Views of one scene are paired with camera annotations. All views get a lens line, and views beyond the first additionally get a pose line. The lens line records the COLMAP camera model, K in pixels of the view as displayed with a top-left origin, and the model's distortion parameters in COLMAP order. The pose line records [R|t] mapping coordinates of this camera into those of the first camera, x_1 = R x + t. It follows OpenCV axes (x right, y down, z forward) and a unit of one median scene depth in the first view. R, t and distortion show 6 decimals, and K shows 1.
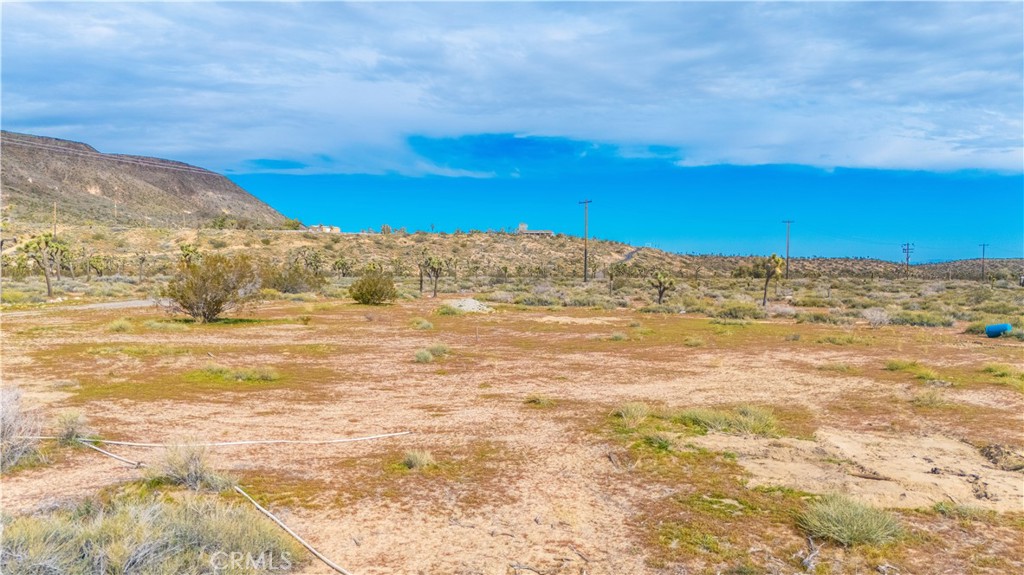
lens RADIAL K [[745.6, 0, 512.0], [0, 745.6, 286.7], [0, 0, 1]] dist [0.081242, -0.087052]
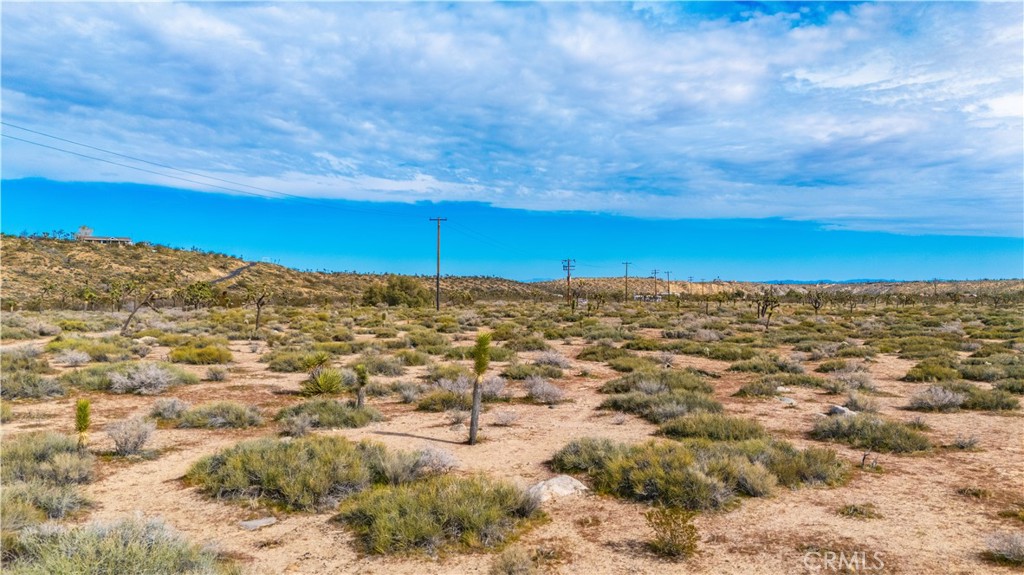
lens RADIAL K [[745.6, 0, 517.0], [0, 745.6, 302.0], [0, 0, 1]] dist [0.081242, -0.087052]
pose [[0.889351, -0.012222, 0.457062, 0.051697], [0.013961, 0.999902, -0.000426, -0.005241], [-0.457012, 0.006760, 0.889435, 0.148081]]
